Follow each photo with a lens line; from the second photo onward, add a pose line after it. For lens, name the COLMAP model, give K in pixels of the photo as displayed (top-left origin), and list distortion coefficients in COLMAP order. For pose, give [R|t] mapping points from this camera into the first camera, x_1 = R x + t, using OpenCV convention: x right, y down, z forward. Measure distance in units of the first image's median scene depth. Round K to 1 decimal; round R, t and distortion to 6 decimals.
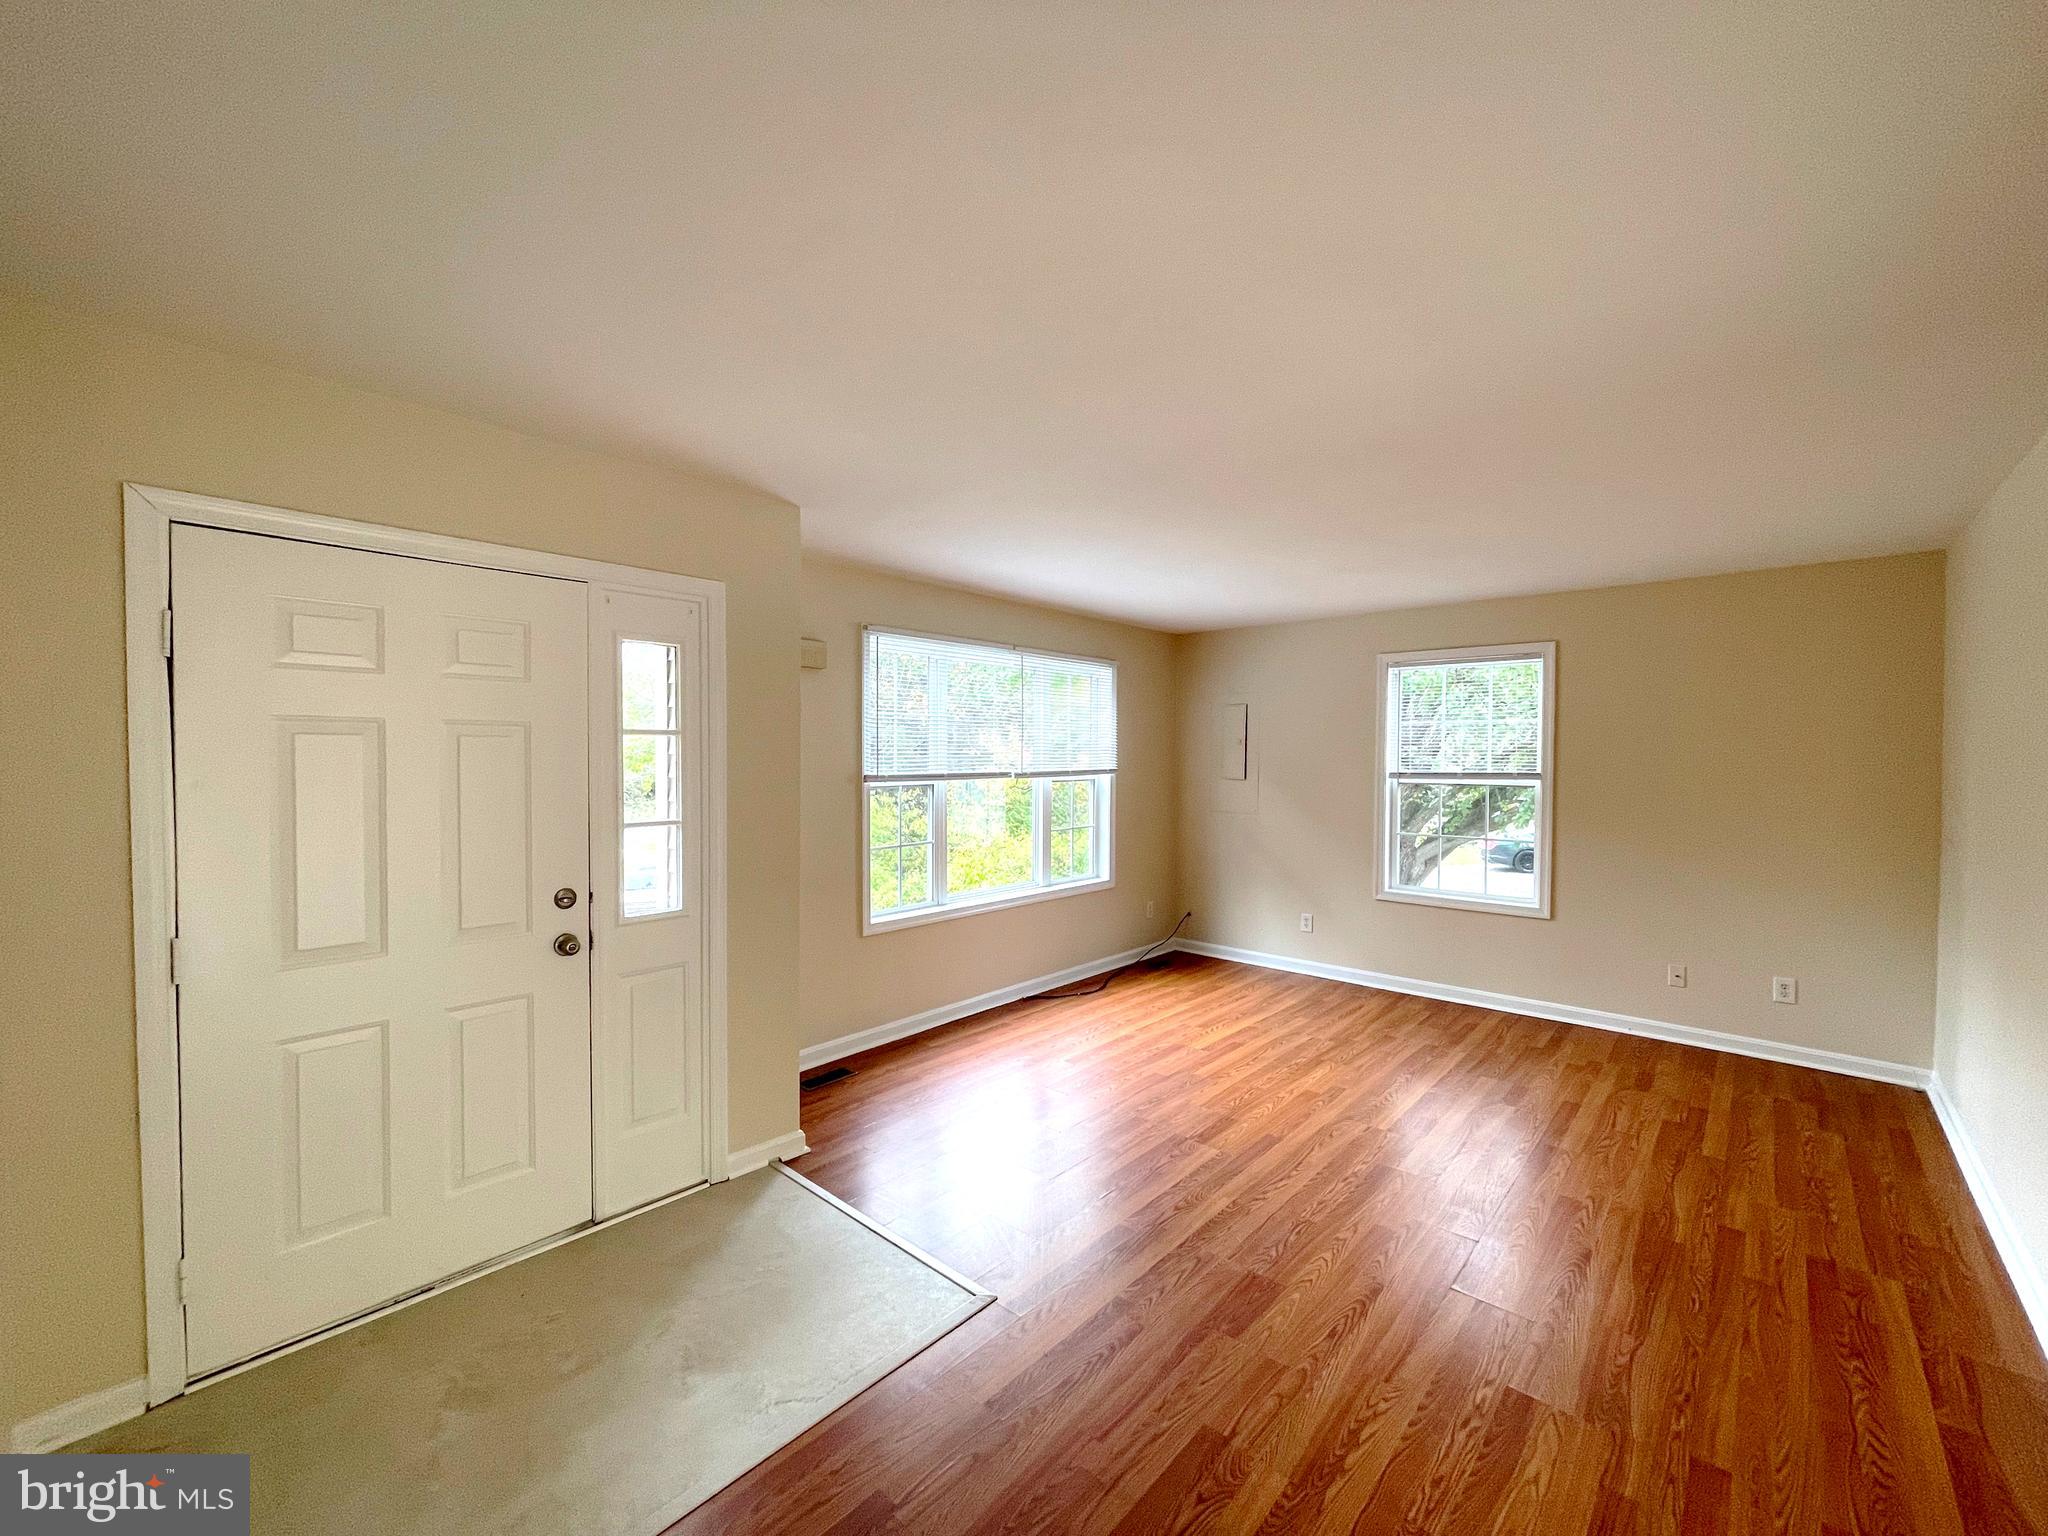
lens RADIAL K [[829.4, 0, 1018.5], [0, 829.4, 770.9], [0, 0, 1]] dist [-0.000295, 0.000444]
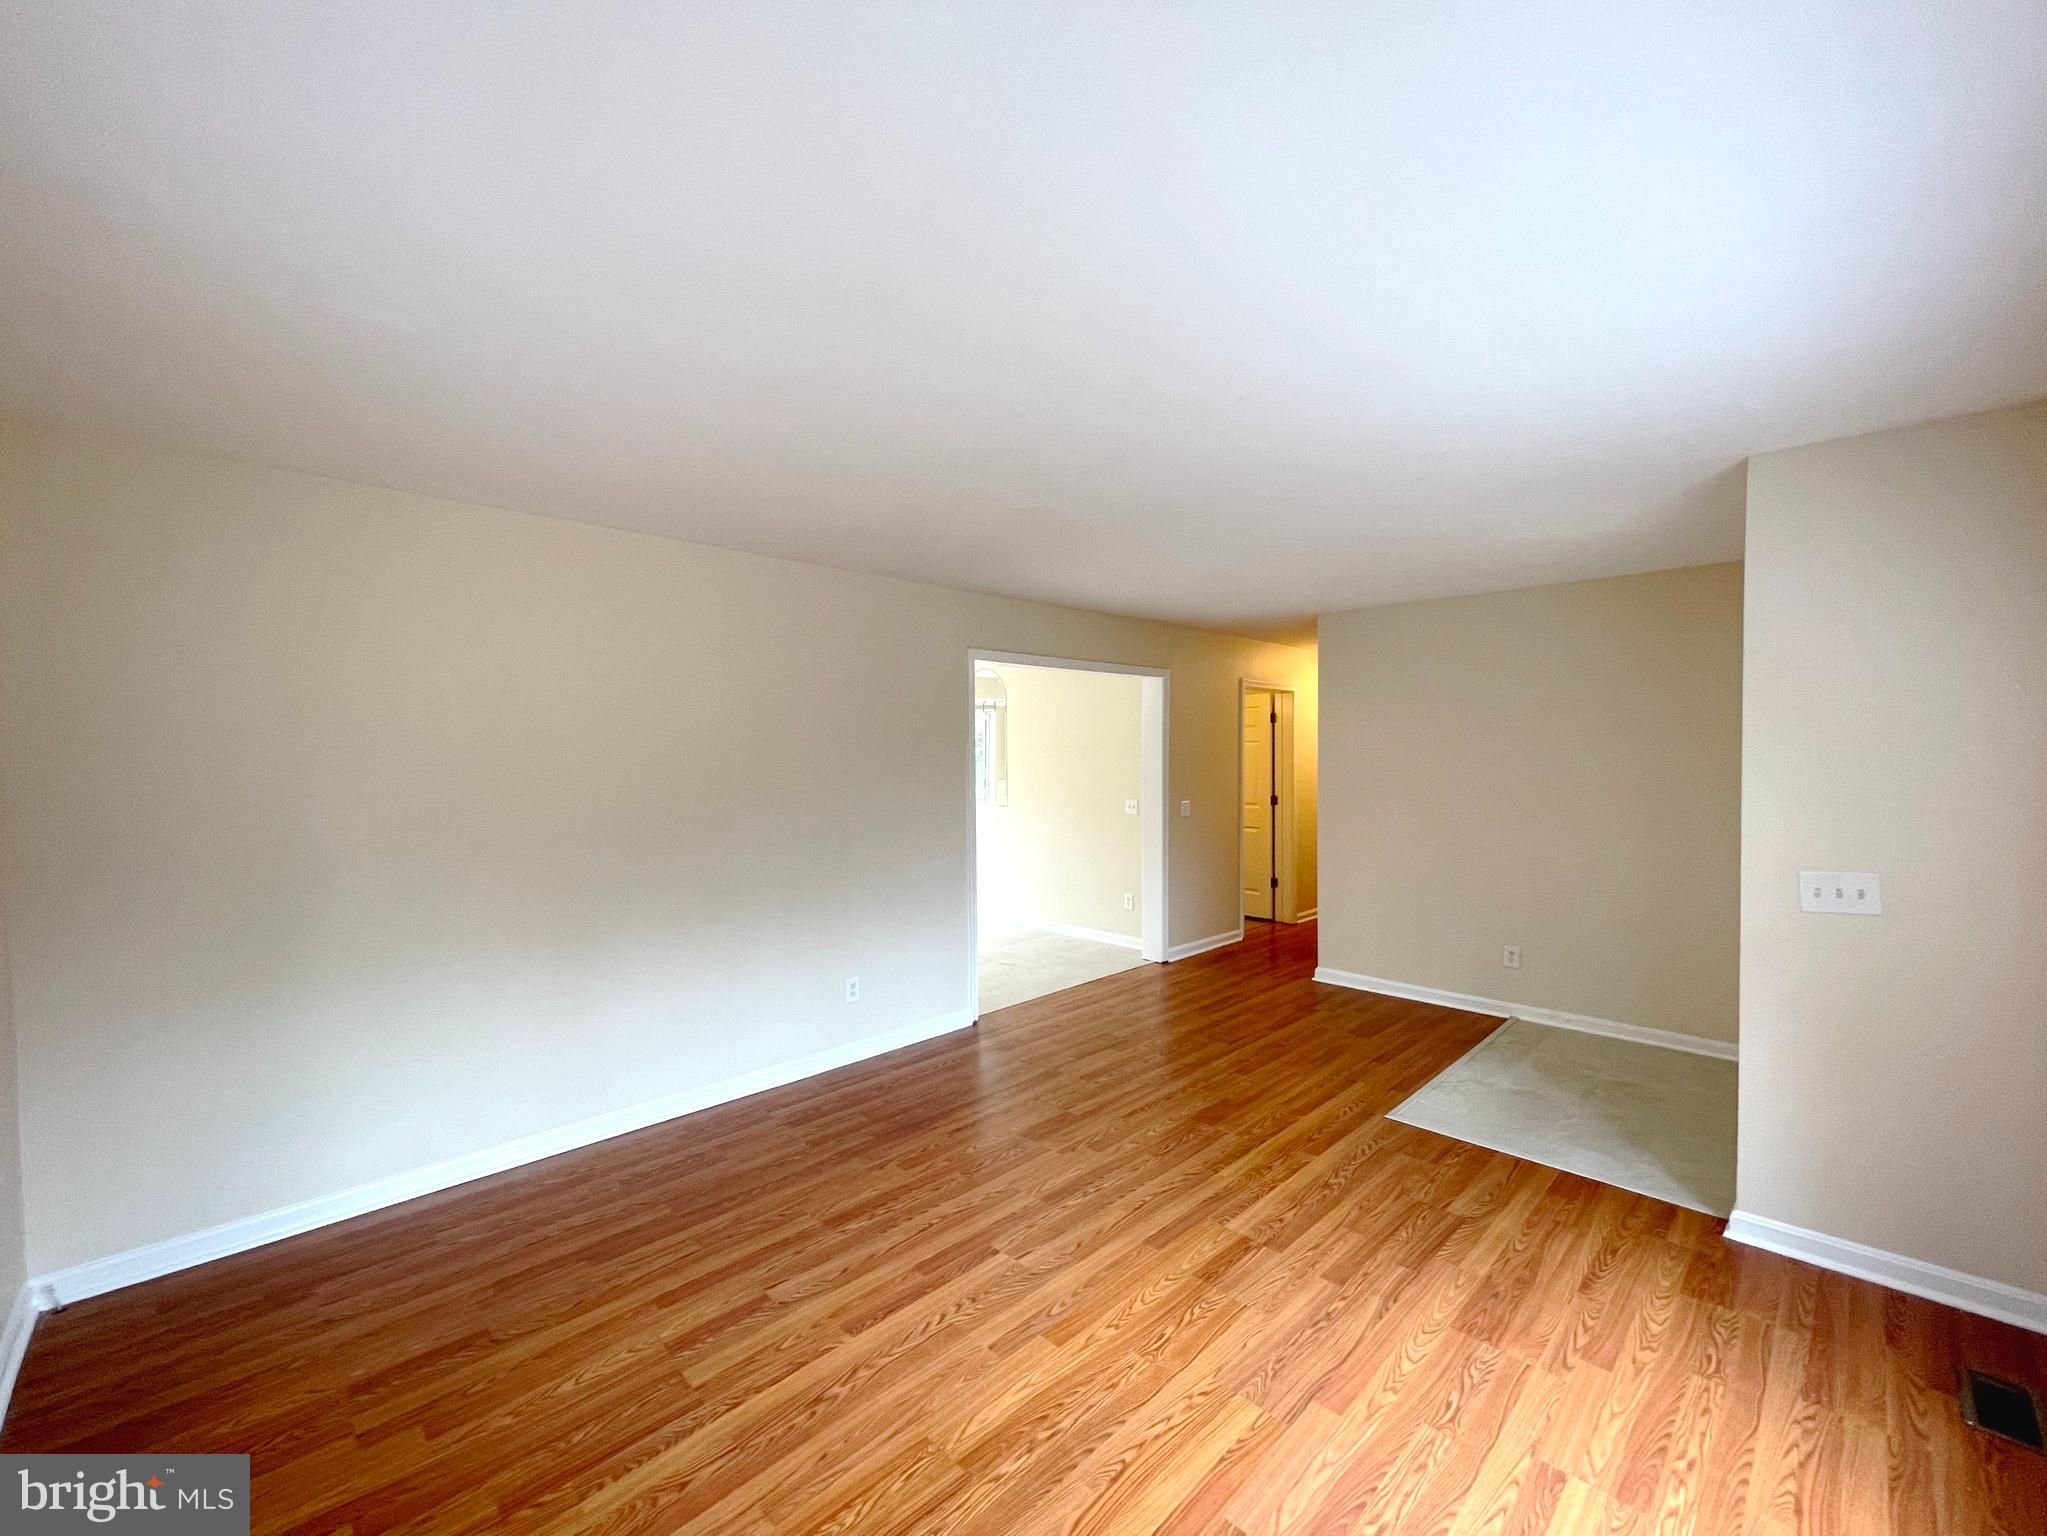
lens RADIAL K [[838.2, 0, 1023.5], [0, 838.2, 768.0], [0, 0, 1]] dist [-0.019456, 0.011504]
pose [[-0.998907, 0.000284, 0.046749, 0.328321], [0.002106, 0.999239, 0.038939, -0.034602], [-0.046703, 0.038995, -0.998147, 1.483245]]
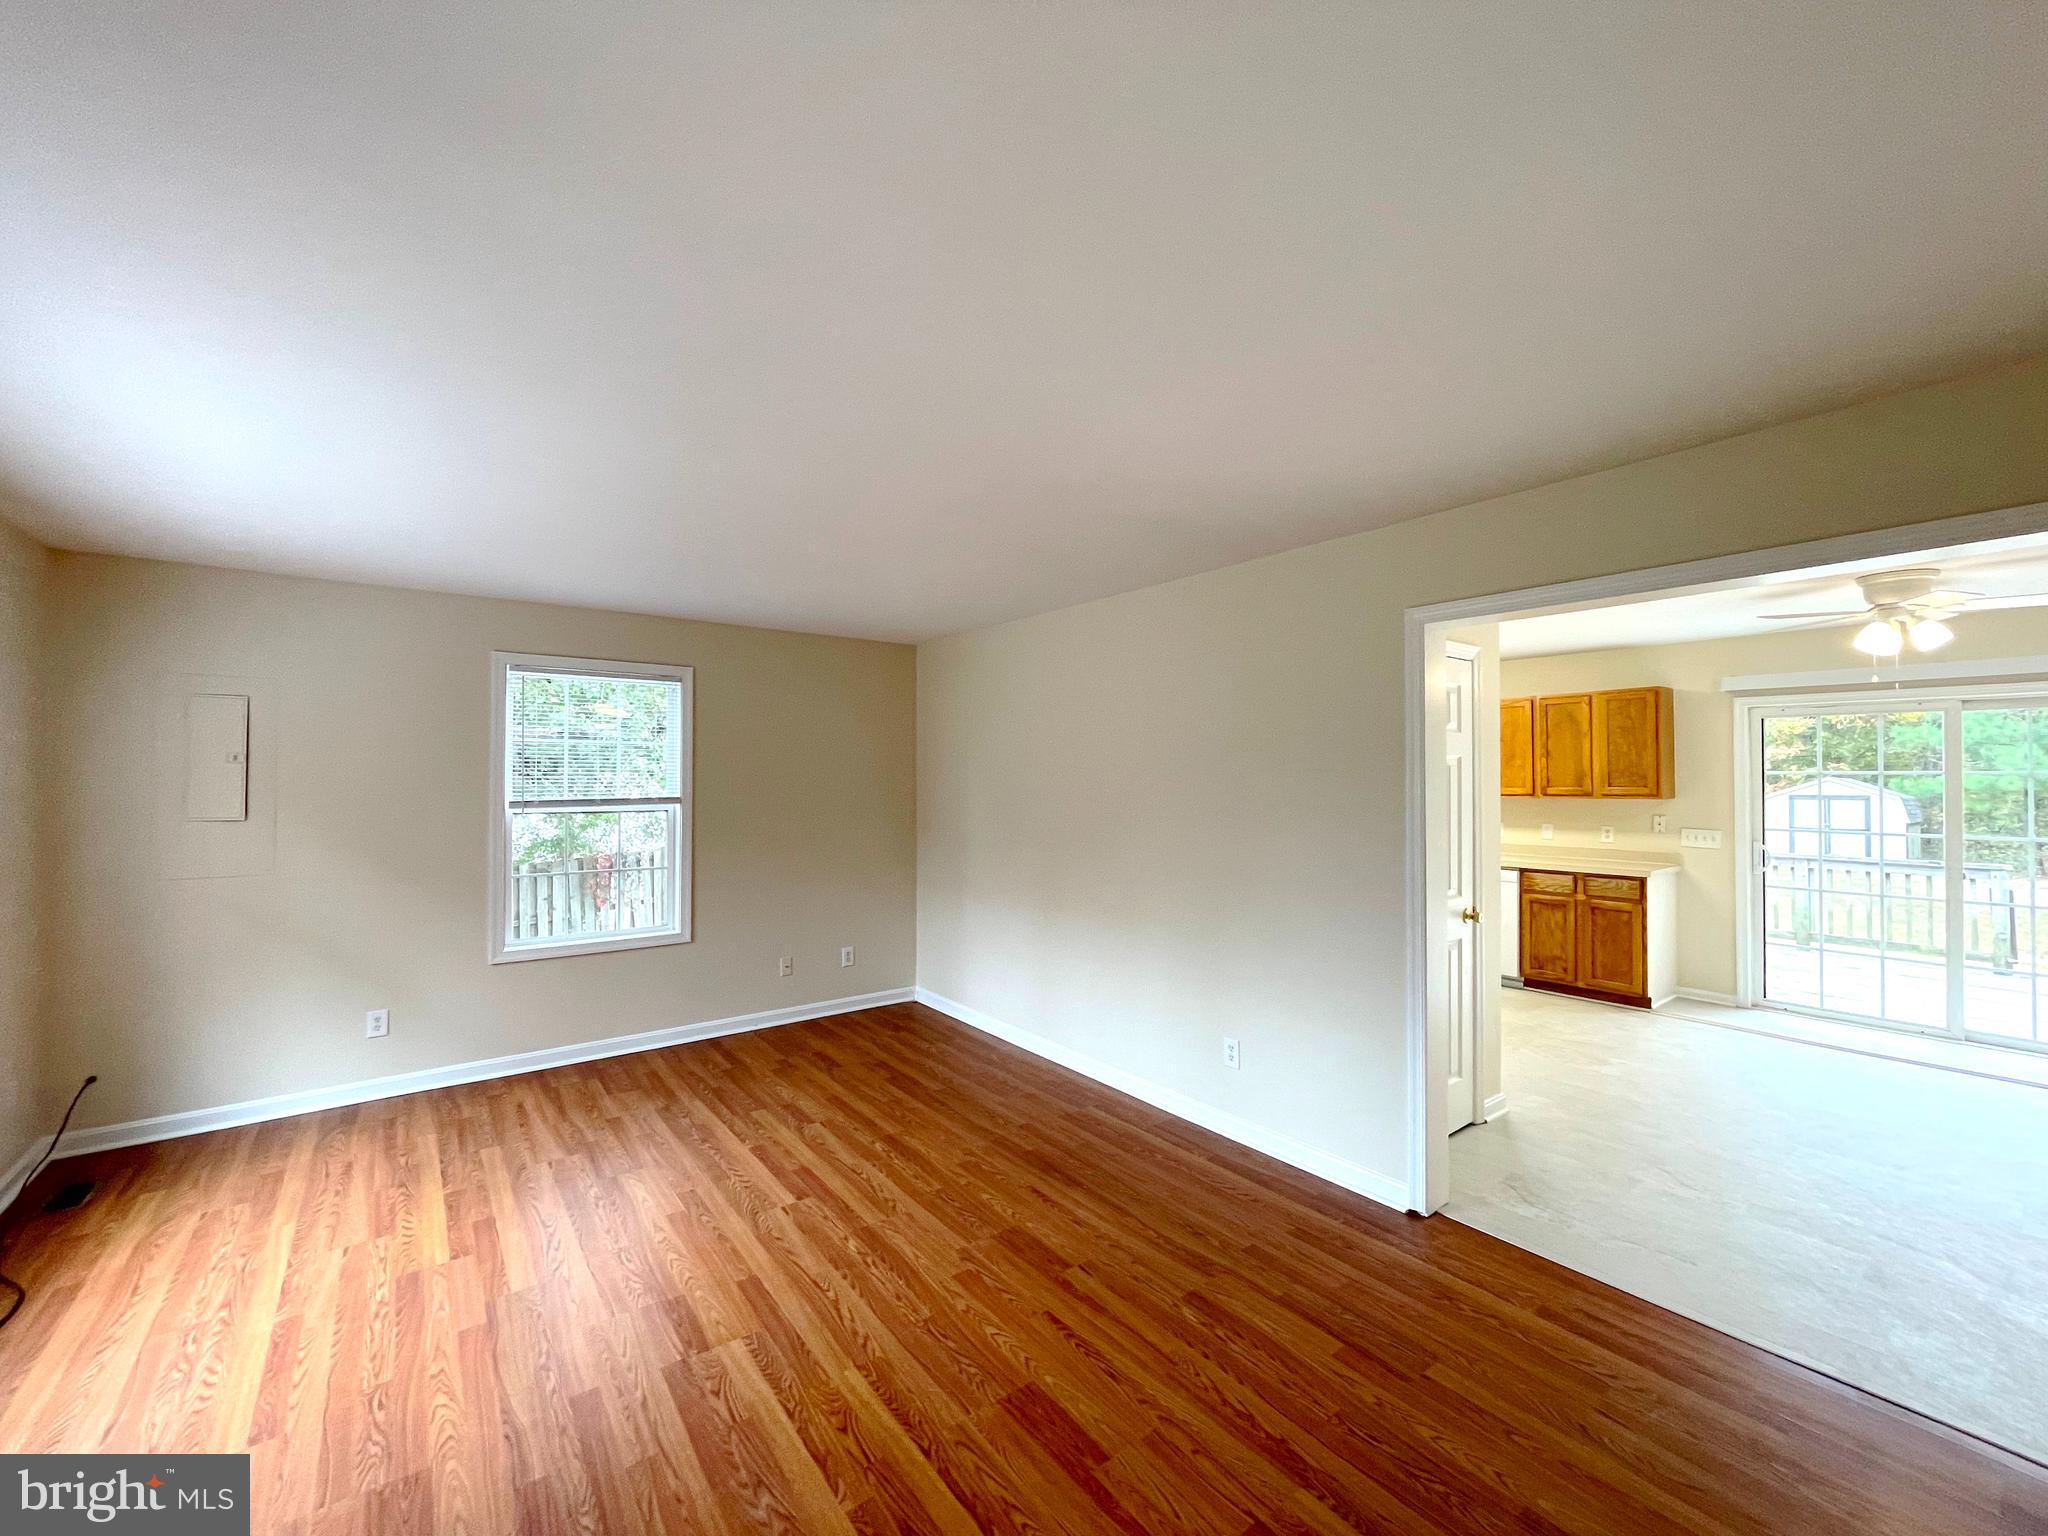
lens RADIAL K [[829.4, 0, 1018.5], [0, 829.4, 770.9], [0, 0, 1]] dist [-0.000295, 0.000444]
pose [[0.186244, 0.005762, 0.982487, -0.333333], [0.018828, 0.999778, -0.009432, -0.014121], [-0.982323, 0.020255, 0.186094, 0.501970]]
